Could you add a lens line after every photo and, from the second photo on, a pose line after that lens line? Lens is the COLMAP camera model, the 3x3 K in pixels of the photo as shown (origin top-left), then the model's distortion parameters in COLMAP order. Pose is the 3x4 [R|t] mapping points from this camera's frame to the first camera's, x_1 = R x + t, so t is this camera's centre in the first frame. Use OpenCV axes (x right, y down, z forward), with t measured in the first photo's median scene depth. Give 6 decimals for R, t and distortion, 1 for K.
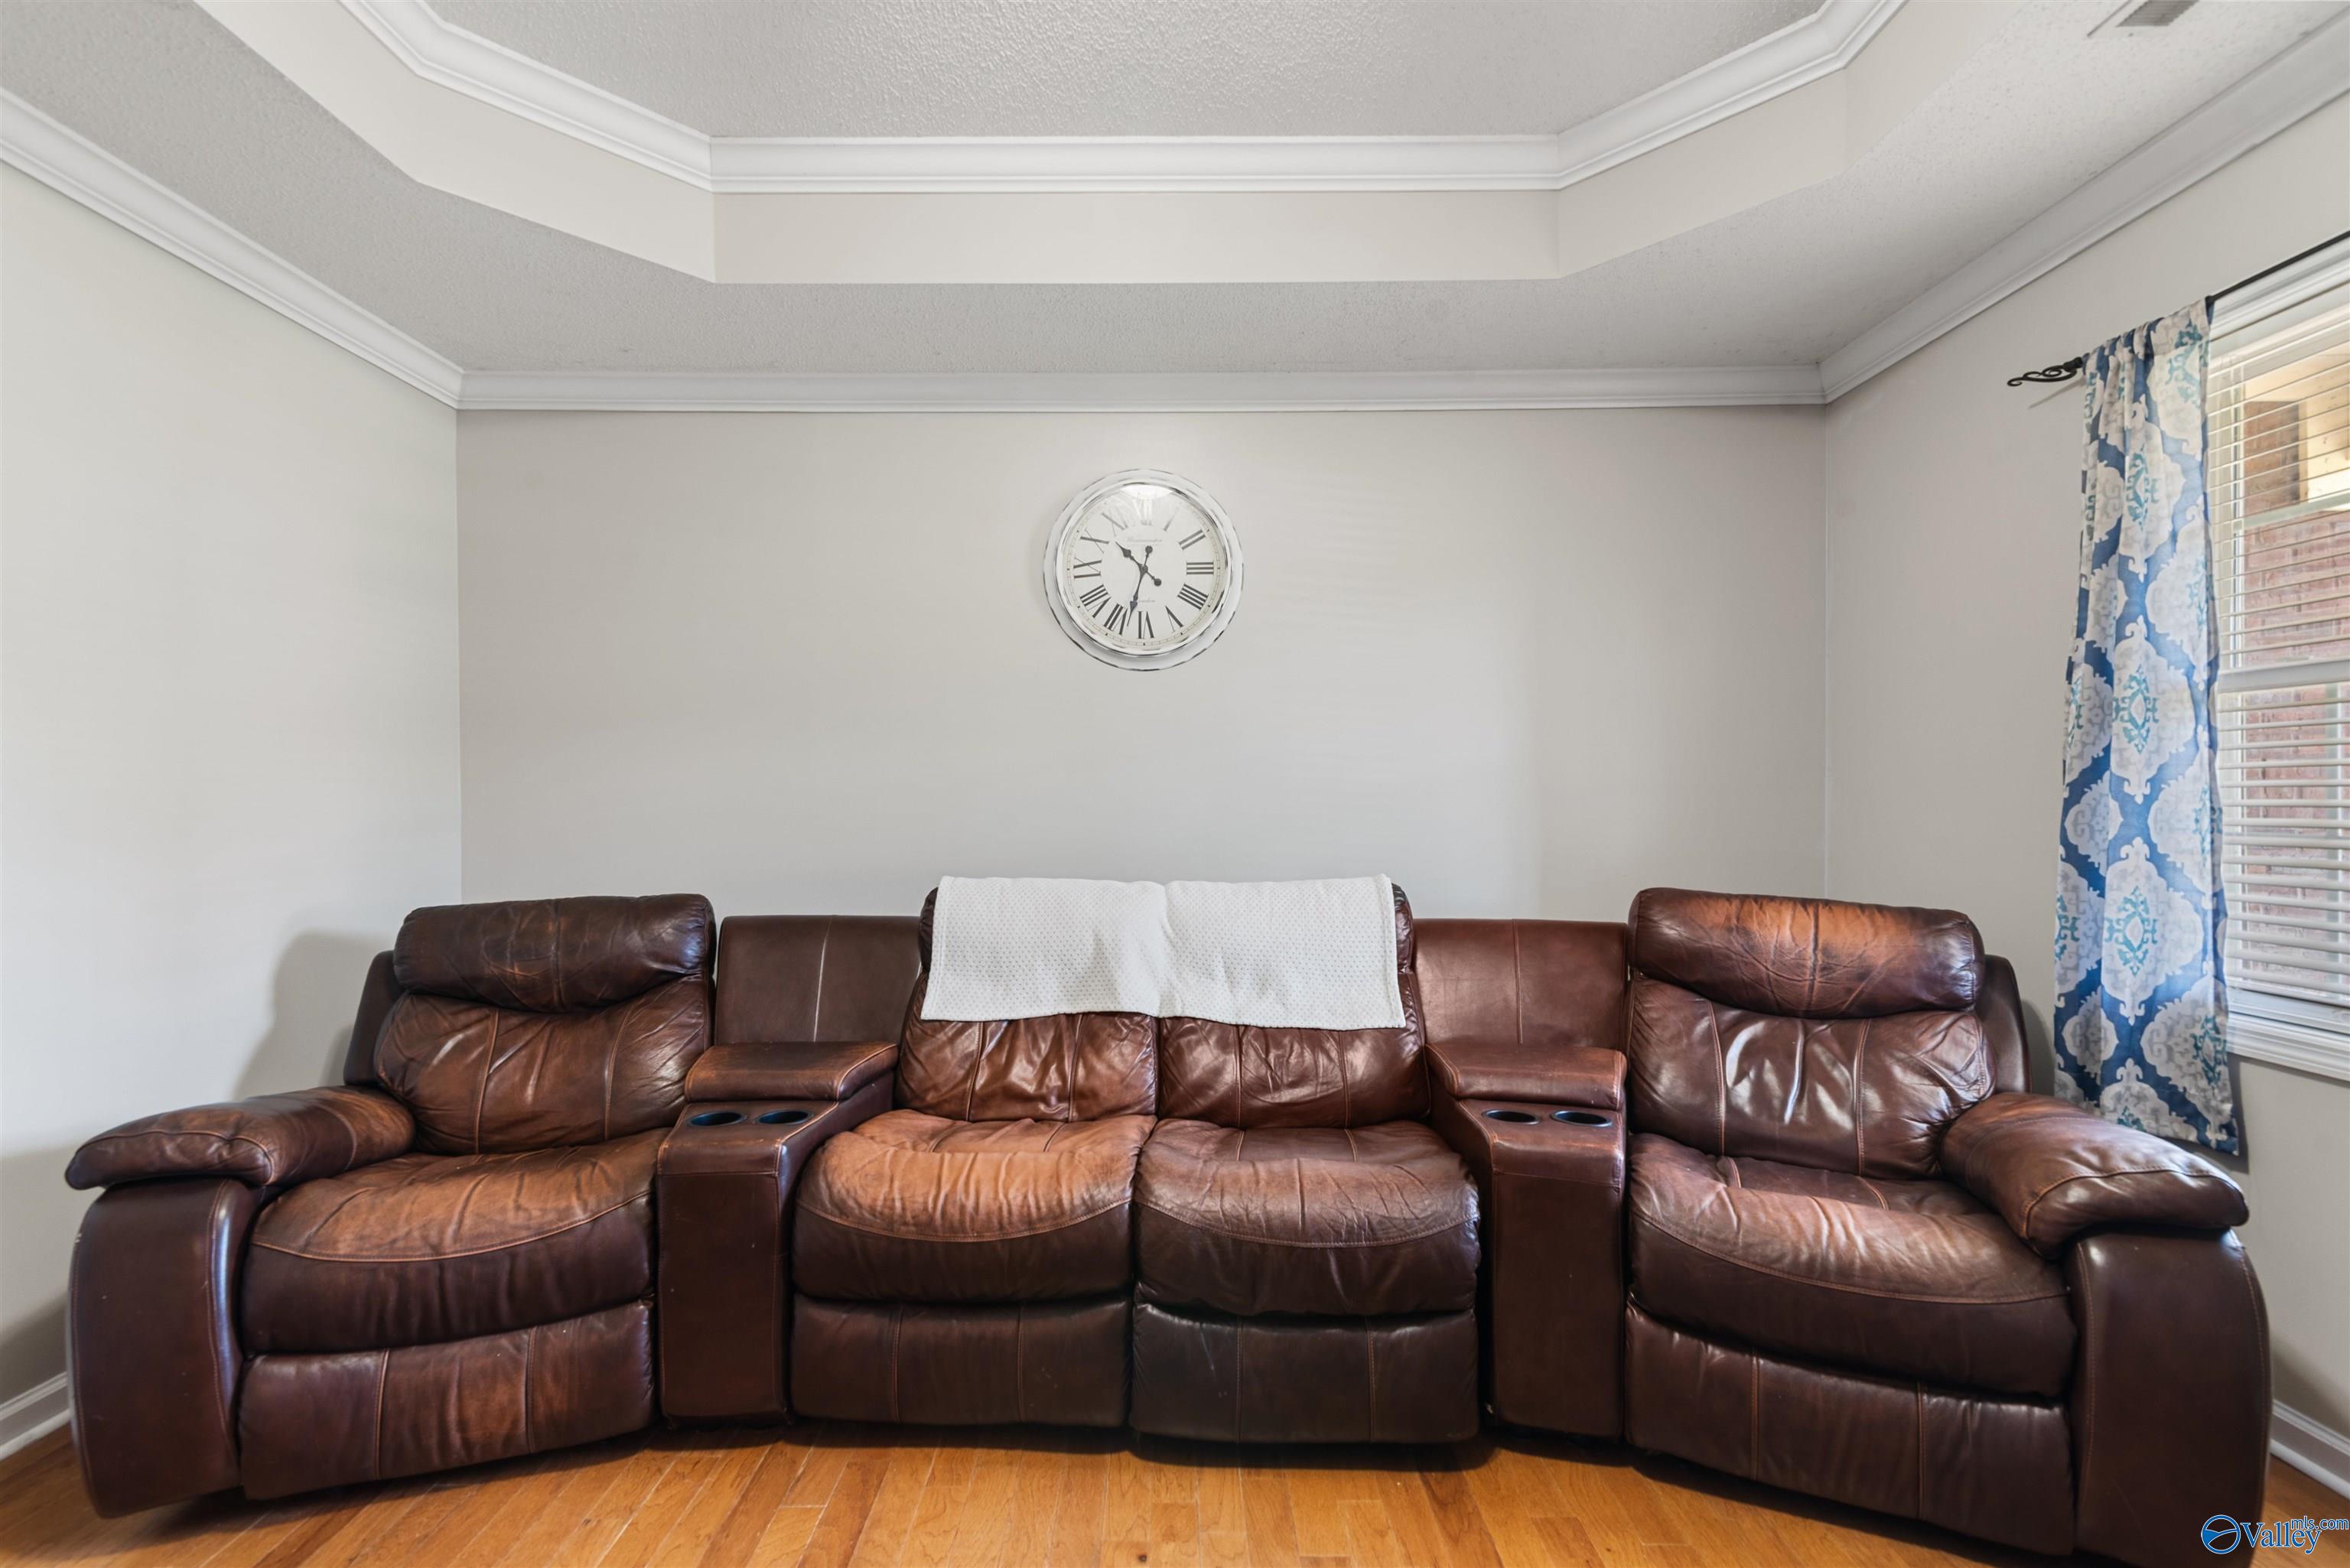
lens RADIAL K [[1071.3, 0, 1167.4], [0, 1071.3, 795.0], [0, 0, 1]] dist [0.003760, 0.000565]
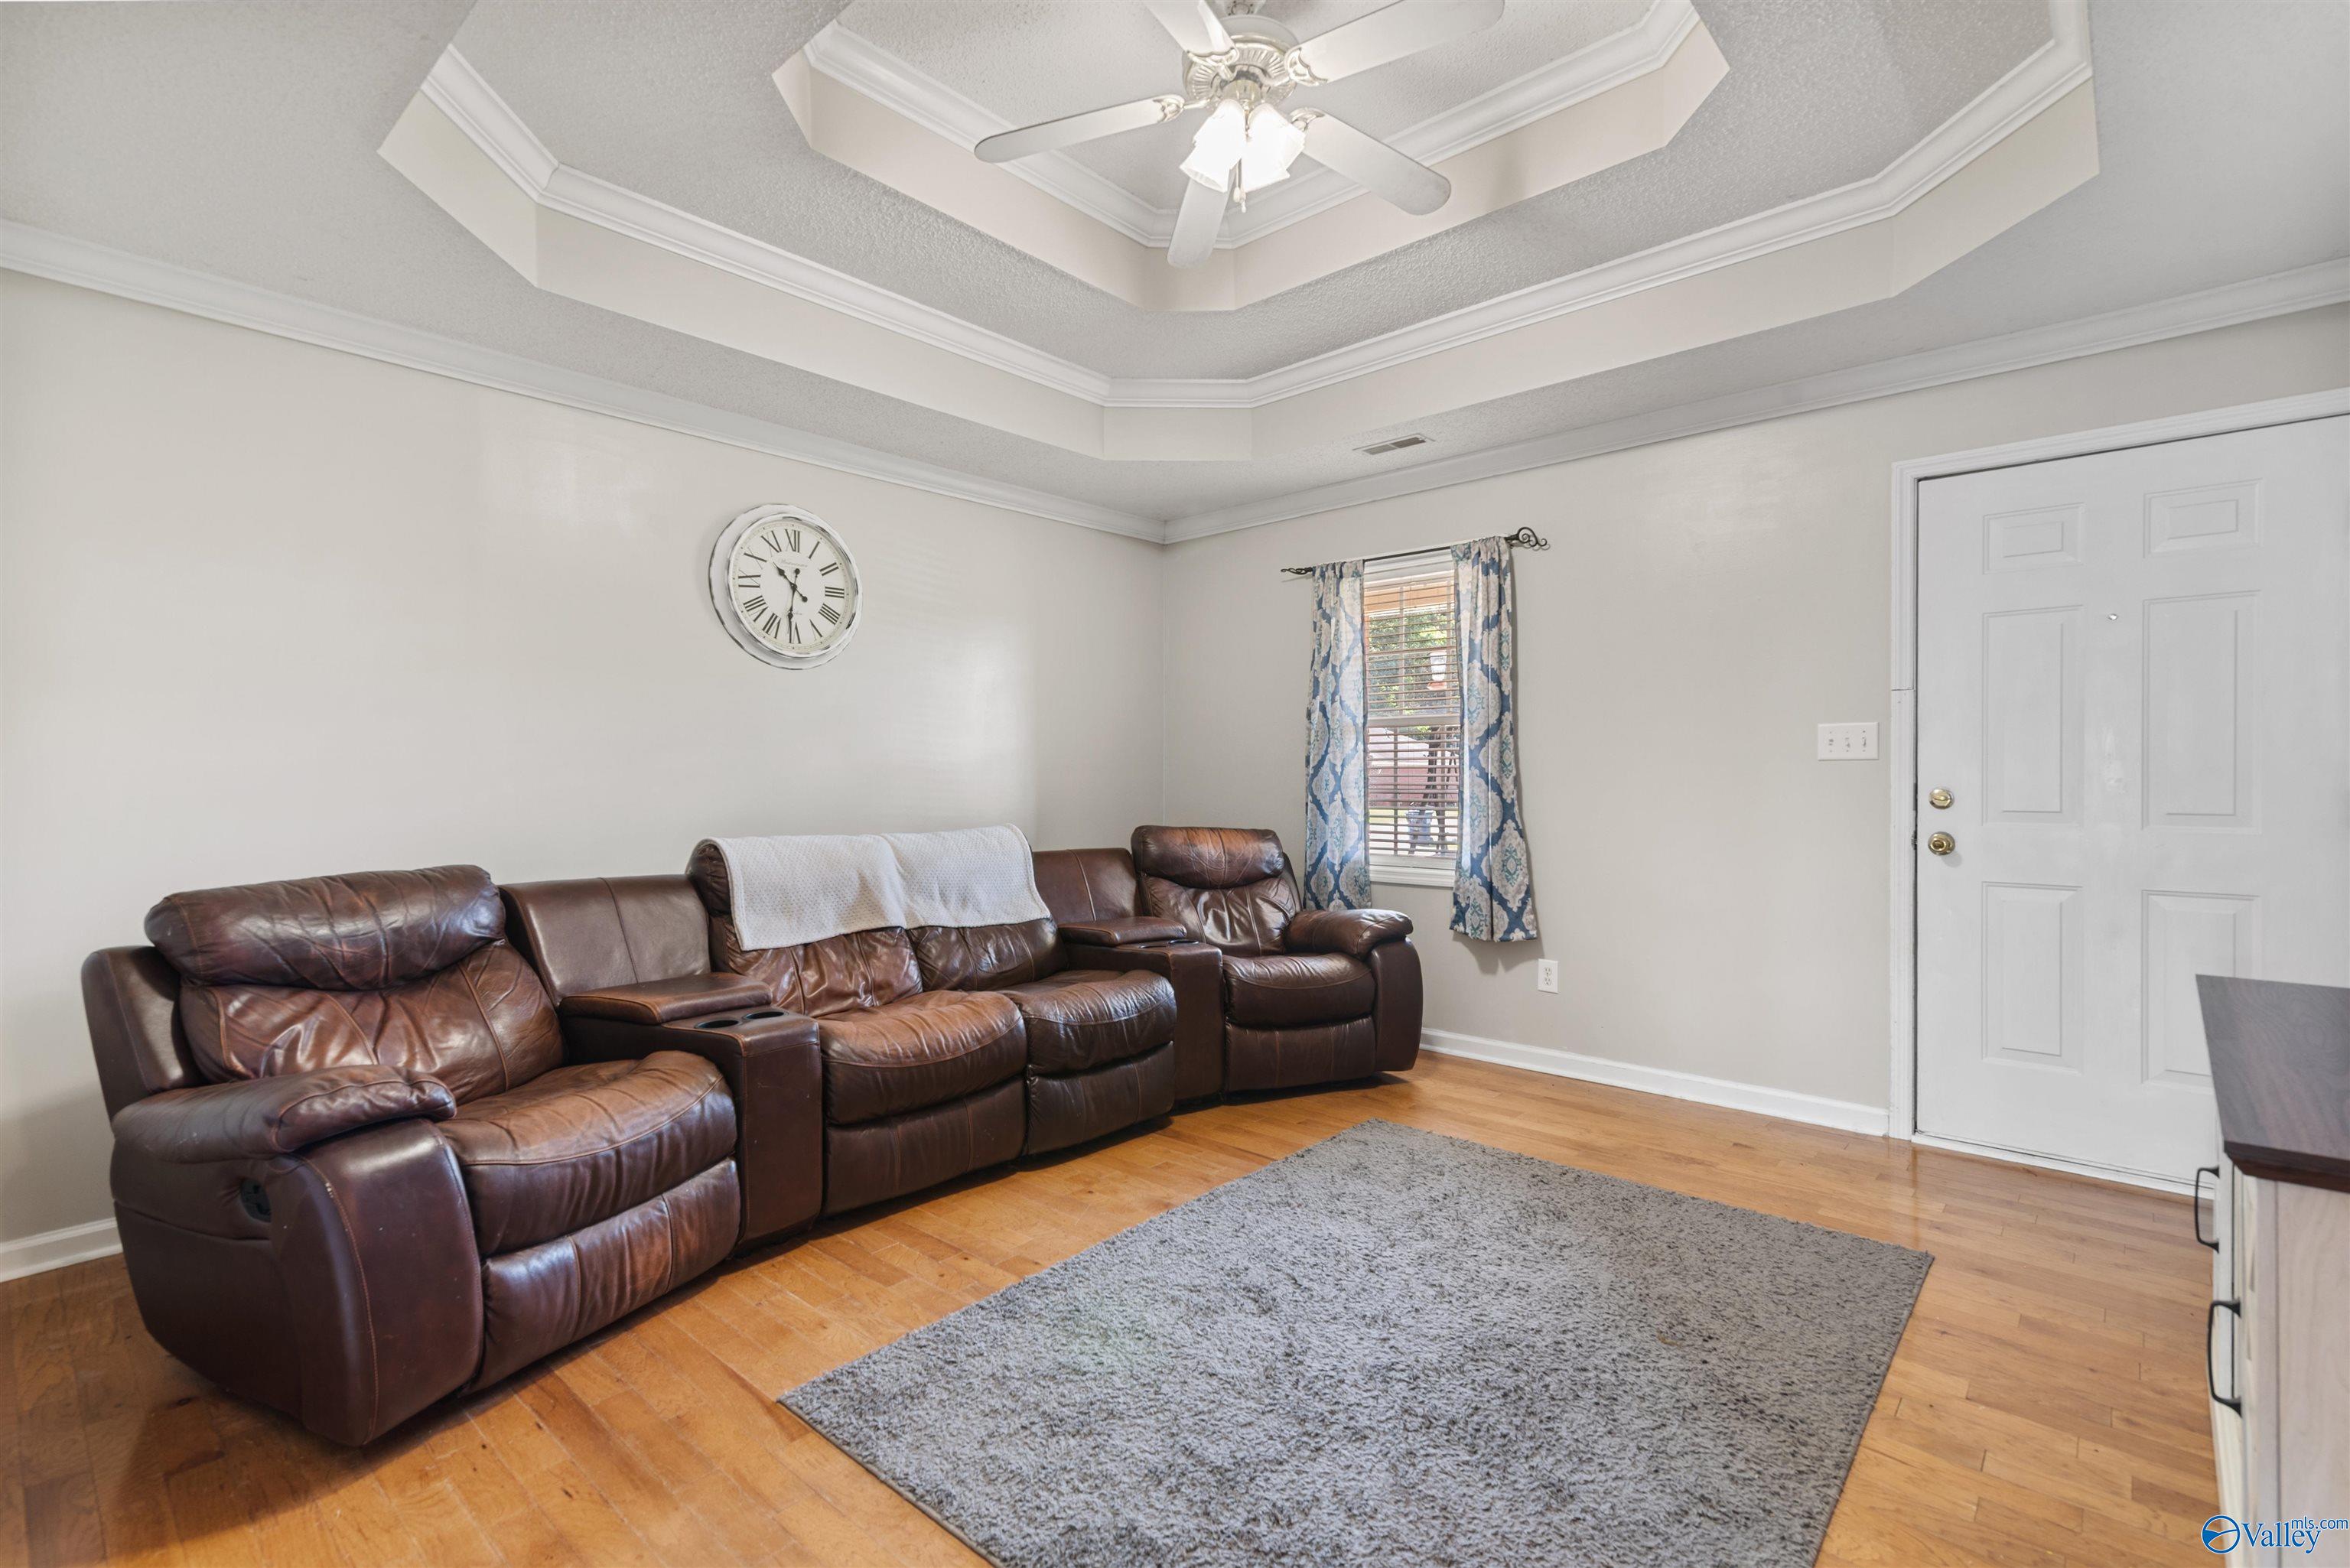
lens RADIAL K [[1071.3, 0, 1181.7], [0, 1071.3, 786.0], [0, 0, 1]] dist [0.003760, 0.000565]
pose [[0.662937, -0.004738, 0.748661, -0.938126], [-0.001785, 0.999967, 0.007909, 0.011236], [-0.748673, -0.006580, 0.662906, -0.224597]]
